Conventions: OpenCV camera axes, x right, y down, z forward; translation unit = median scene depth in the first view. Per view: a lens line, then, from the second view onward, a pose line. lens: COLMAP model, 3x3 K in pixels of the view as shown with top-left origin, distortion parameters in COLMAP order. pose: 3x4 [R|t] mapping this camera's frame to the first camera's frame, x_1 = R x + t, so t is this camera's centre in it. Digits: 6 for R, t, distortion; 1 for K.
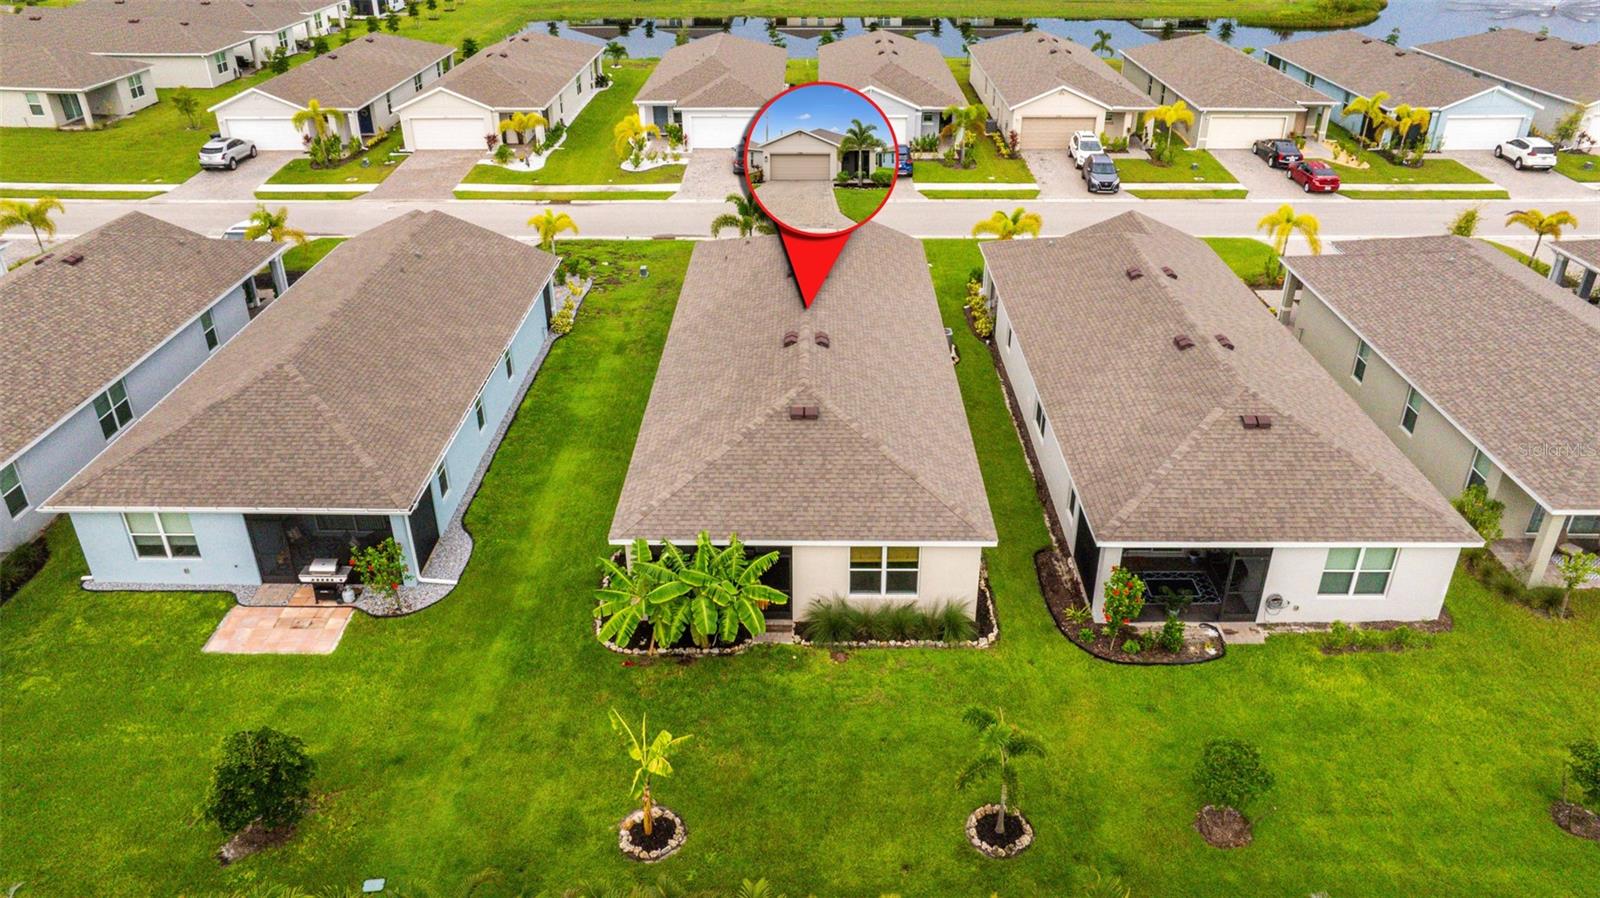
lens RADIAL K [[1125.9, 0, 802.4], [0, 1125.9, 442.8], [0, 0, 1]] dist [-0.035200, 0.039602]
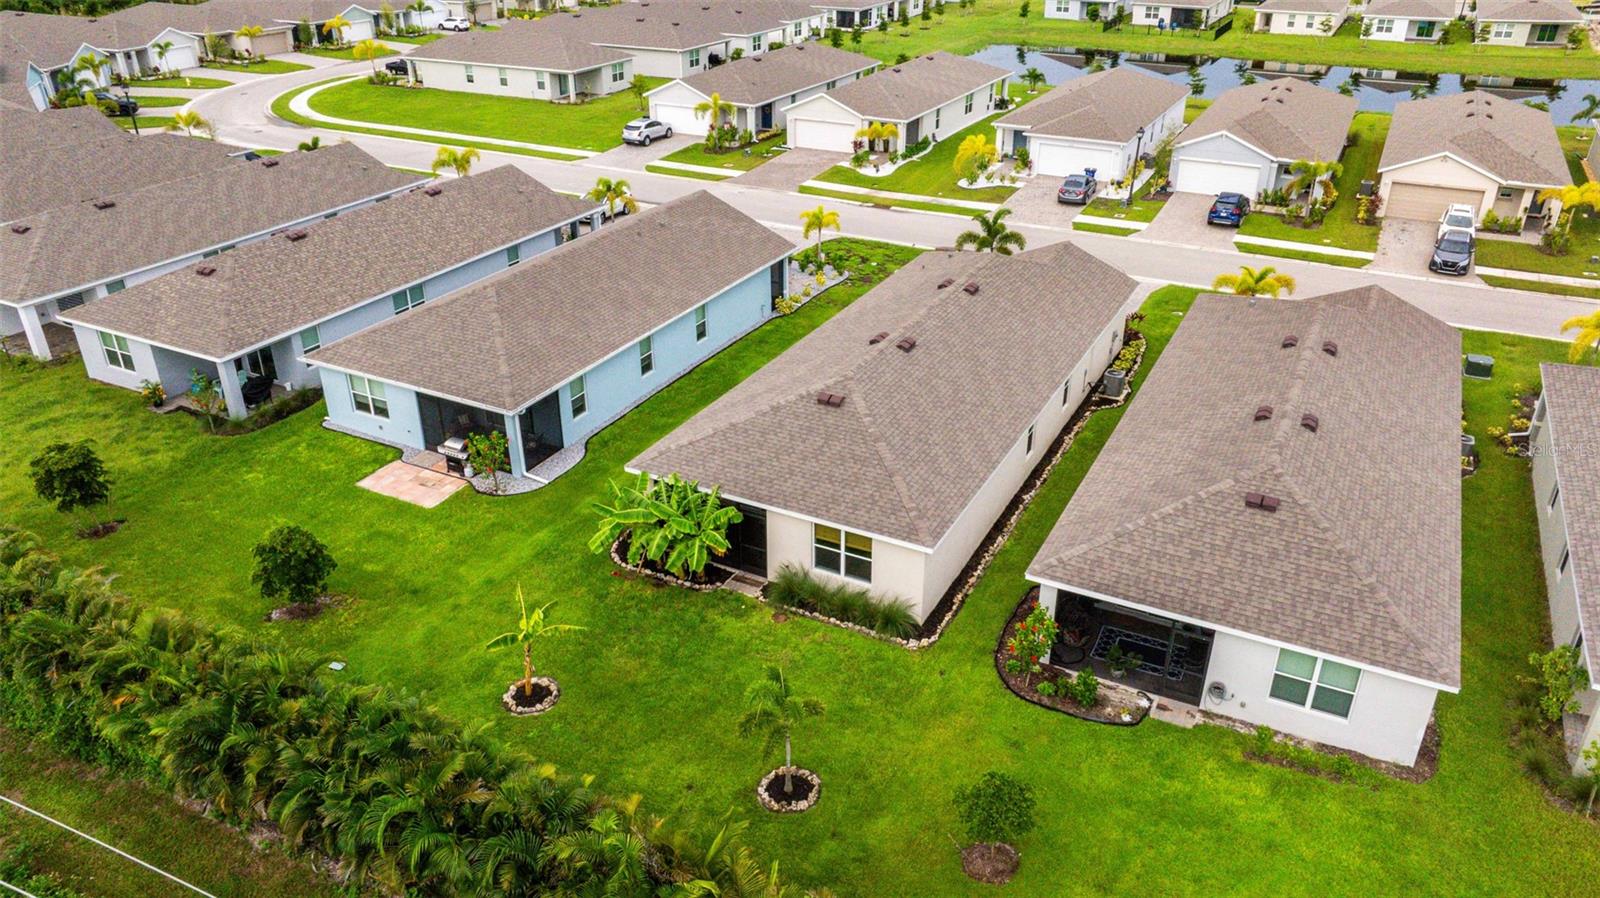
lens RADIAL K [[1125.9, 0, 803.6], [0, 1125.9, 463.8], [0, 0, 1]] dist [-0.035200, 0.039602]
pose [[0.891440, 0.215288, -0.398730, 0.255229], [-0.217945, 0.975171, 0.039269, -0.001583], [0.397284, 0.051895, 0.916227, 0.002233]]
